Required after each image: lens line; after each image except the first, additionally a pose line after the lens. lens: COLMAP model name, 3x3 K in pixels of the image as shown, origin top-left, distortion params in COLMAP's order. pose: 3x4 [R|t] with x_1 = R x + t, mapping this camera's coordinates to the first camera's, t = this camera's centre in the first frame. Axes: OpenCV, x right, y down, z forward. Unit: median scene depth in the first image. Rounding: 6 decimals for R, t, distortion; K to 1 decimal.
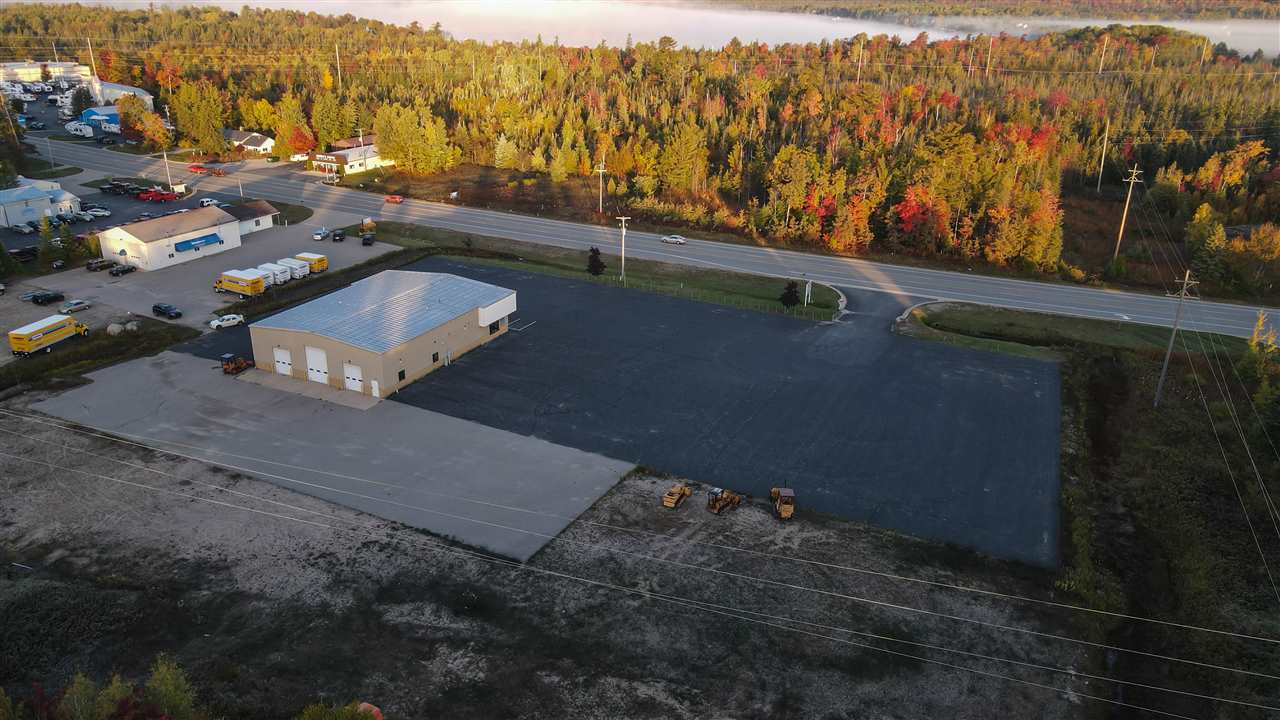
lens RADIAL K [[944.0, 0, 628.7], [0, 944.0, 358.5], [0, 0, 1]] dist [-0.003747, 0.046801]
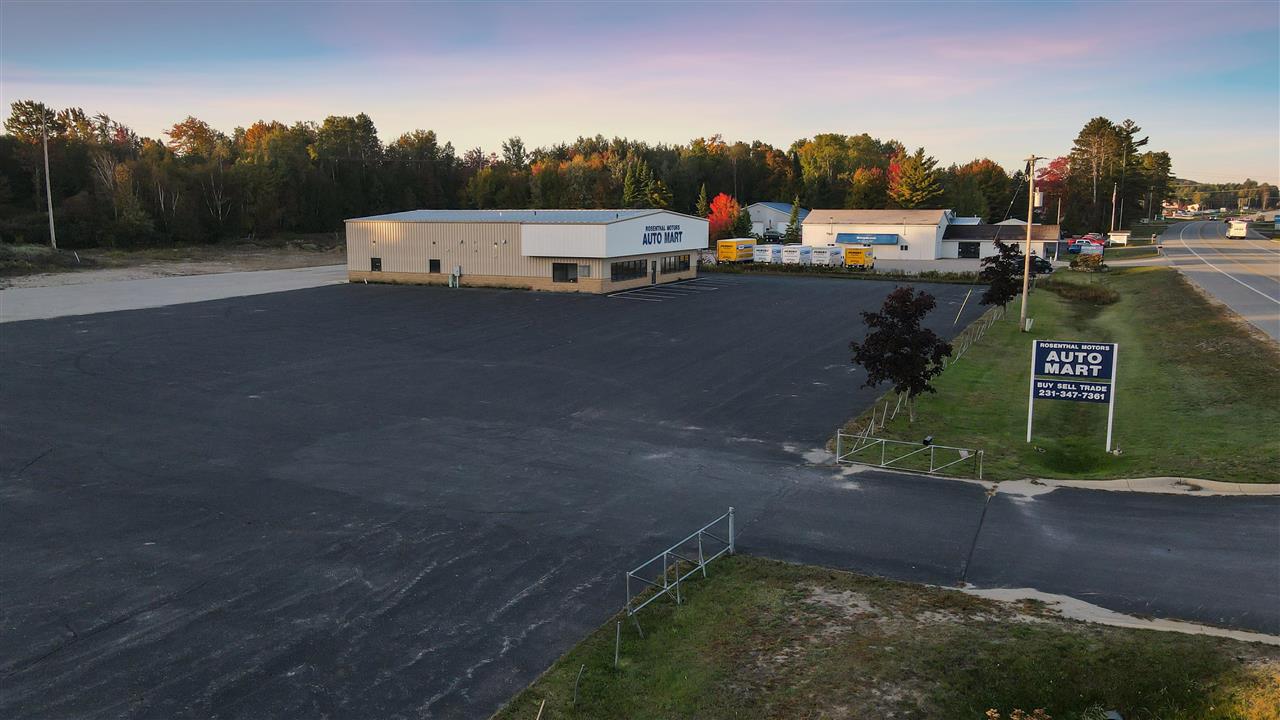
lens RADIAL K [[946.2, 0, 631.4], [0, 946.2, 358.1], [0, 0, 1]] dist [-0.010189, 0.052450]
pose [[0.008830, 0.144890, -0.989408, 0.457718], [-0.369883, 0.919741, 0.131387, -0.077095], [0.929036, 0.364805, 0.061714, 1.018766]]
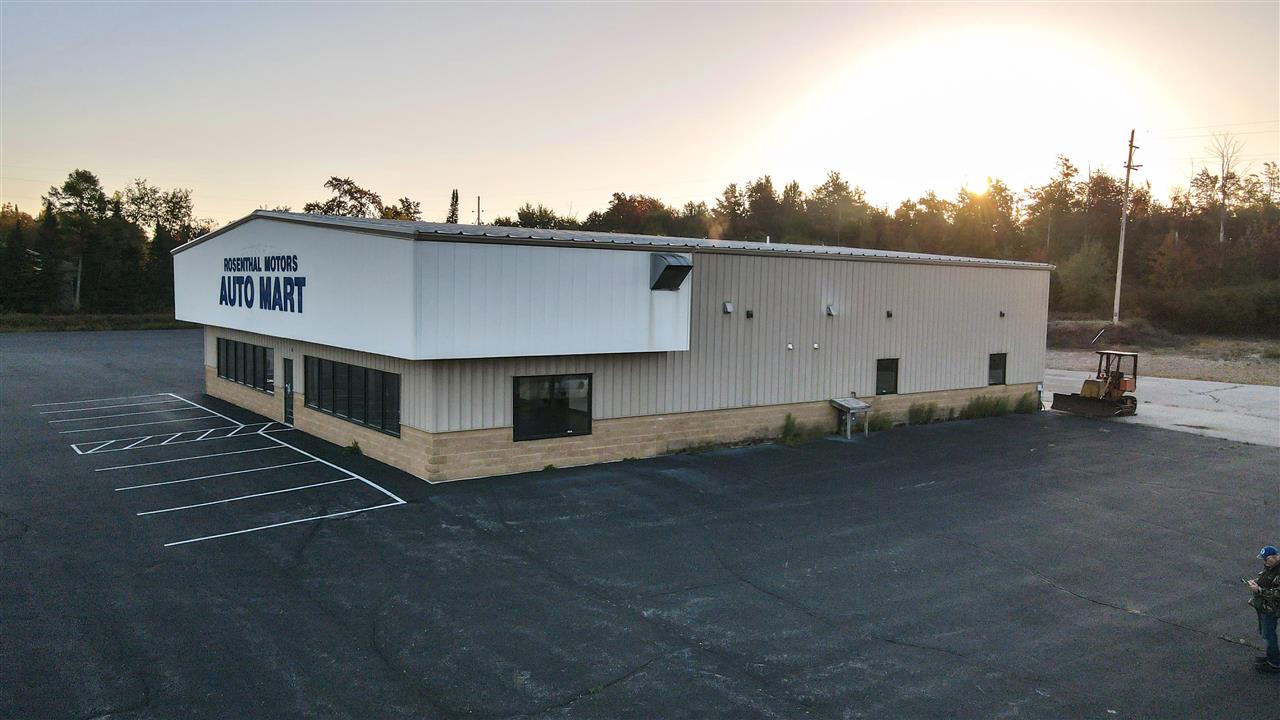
lens RADIAL K [[946.2, 0, 631.4], [0, 946.2, 358.1], [0, 0, 1]] dist [-0.010189, 0.052450]
pose [[-0.895511, -0.060638, 0.440889, -0.376733], [0.137877, 0.904131, 0.404398, -0.139839], [-0.423143, 0.422931, -0.801299, 1.197084]]
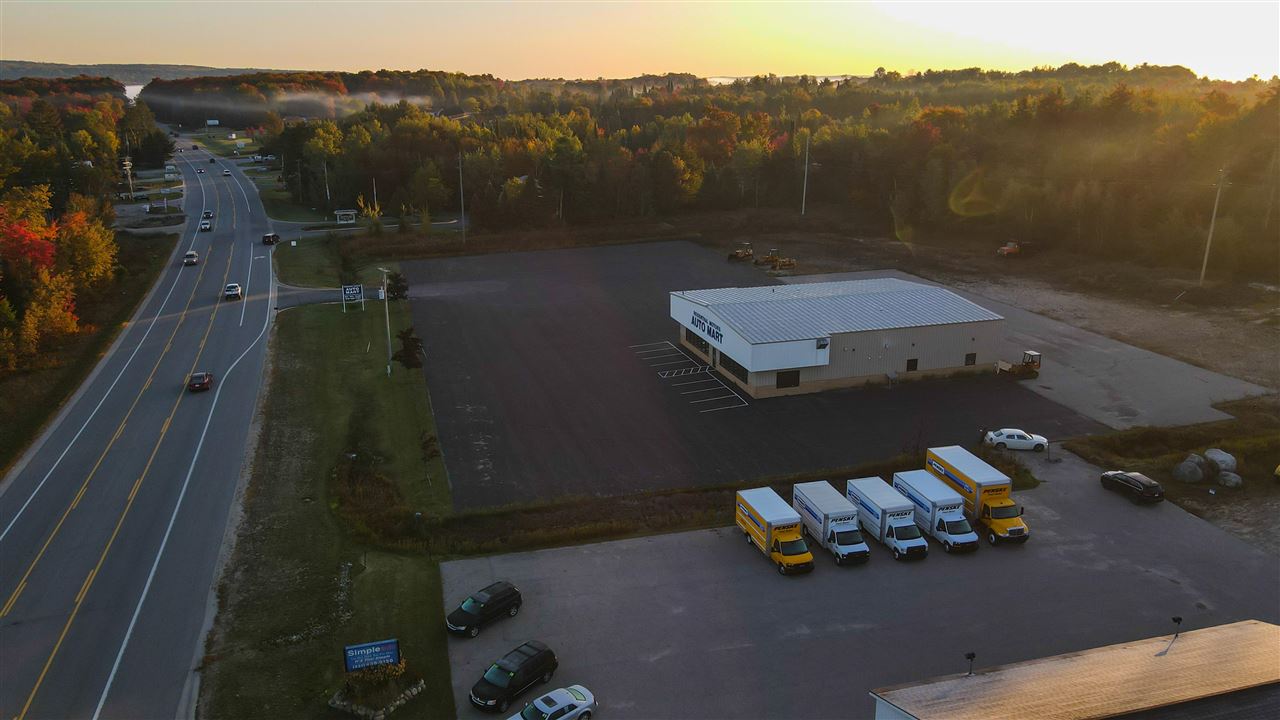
lens RADIAL K [[946.2, 0, 631.4], [0, 946.2, 358.1], [0, 0, 1]] dist [-0.010189, 0.052450]
pose [[-0.680769, -0.210892, 0.701483, -0.680689], [0.268456, 0.819193, 0.506809, -0.446986], [-0.681532, 0.533337, -0.501065, 1.470831]]
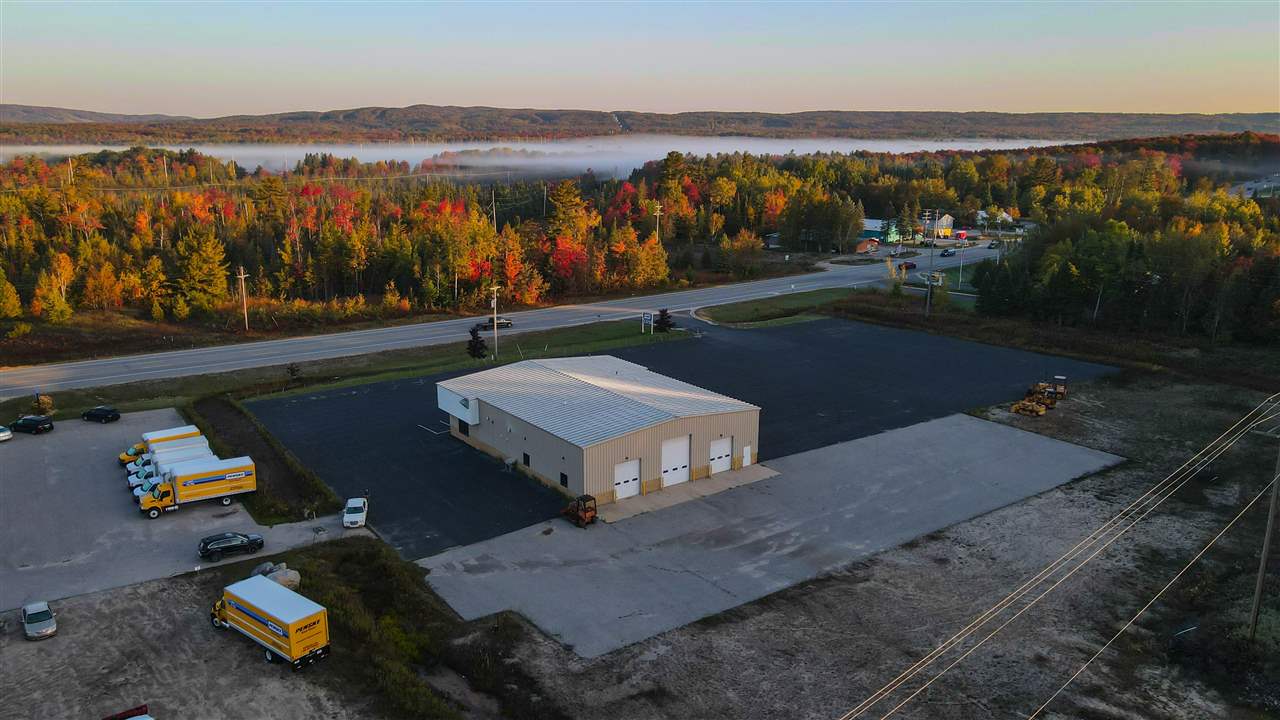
lens RADIAL K [[946.2, 0, 631.4], [0, 946.2, 358.1], [0, 0, 1]] dist [-0.010189, 0.052450]
pose [[0.463014, -0.212378, 0.860531, -0.872218], [0.328293, 0.942910, 0.056068, -0.111772], [-0.823311, 0.256546, 0.506303, 0.544359]]
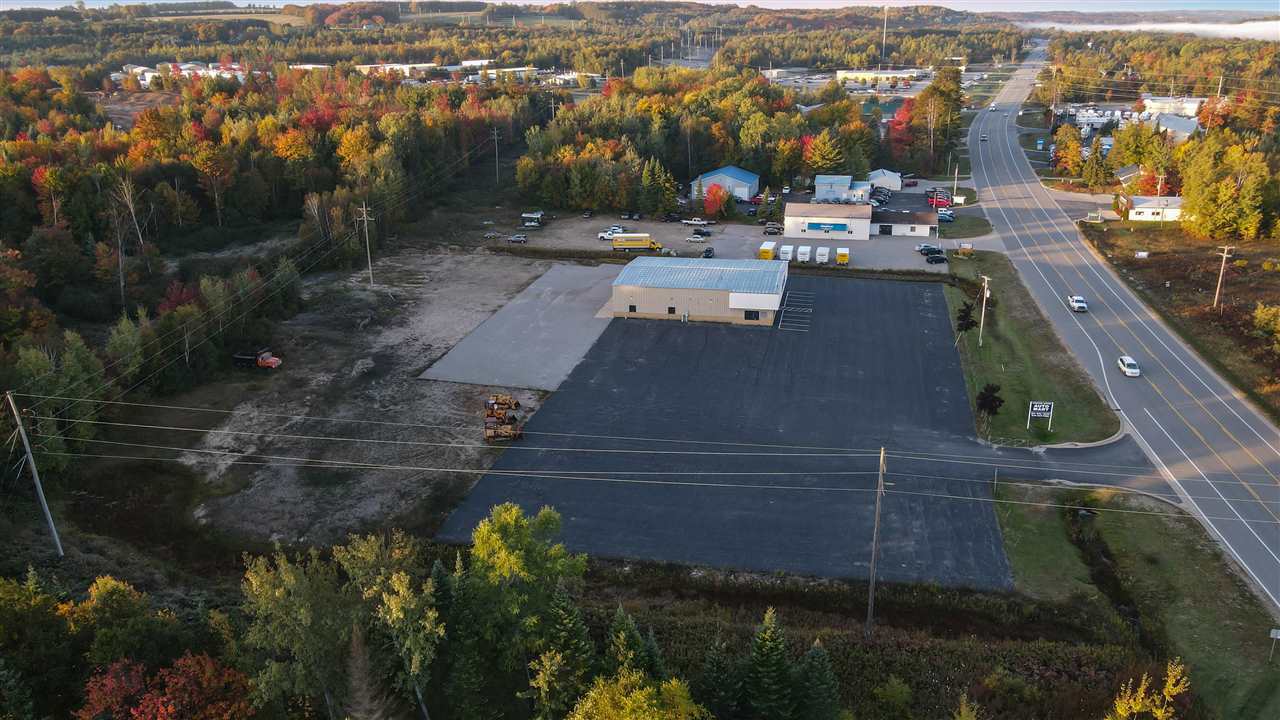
lens RADIAL K [[946.2, 0, 631.4], [0, 946.2, 358.1], [0, 0, 1]] dist [-0.010189, 0.052450]
pose [[0.235643, 0.308250, -0.921659, 0.927879], [-0.341092, 0.914267, 0.218570, -0.190909], [0.910016, 0.262866, 0.320582, 0.495581]]
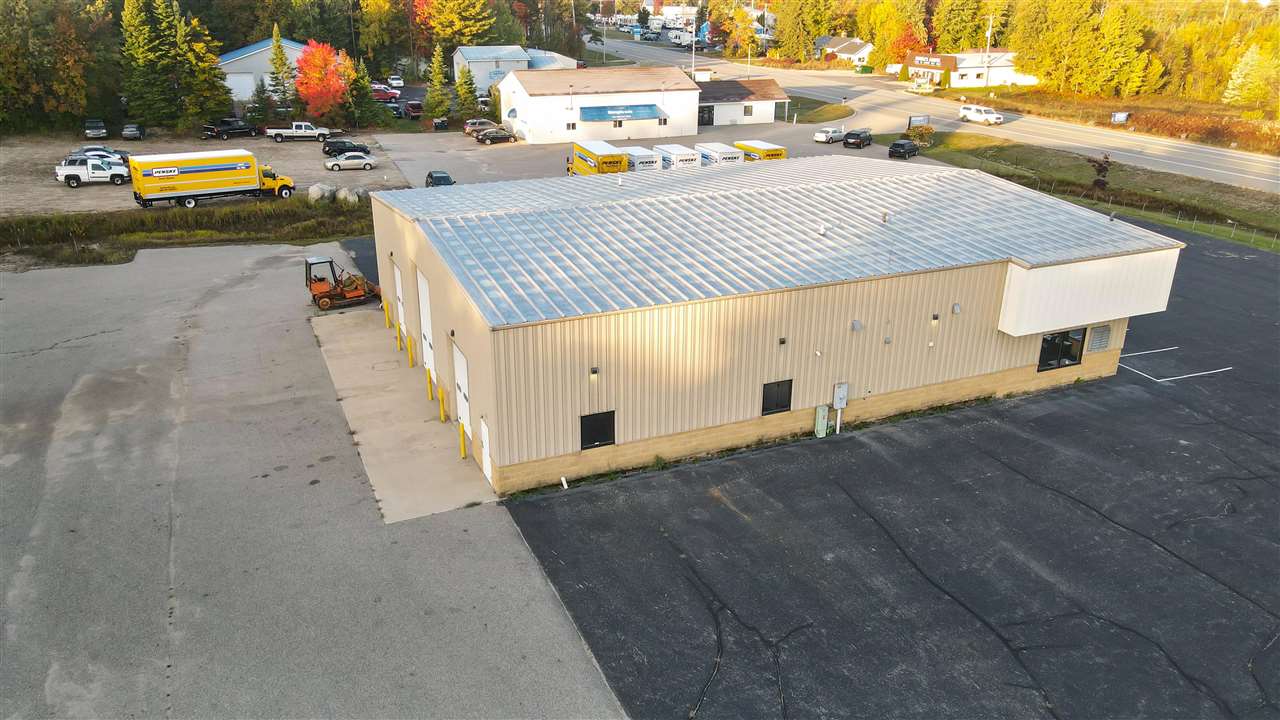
lens RADIAL K [[946.2, 0, 631.4], [0, 946.2, 358.1], [0, 0, 1]] dist [-0.010189, 0.052450]
pose [[0.764994, 0.229360, -0.601812, -0.068206], [-0.236283, 0.969229, 0.069037, -0.019216], [0.599128, 0.089385, 0.795648, 0.689243]]
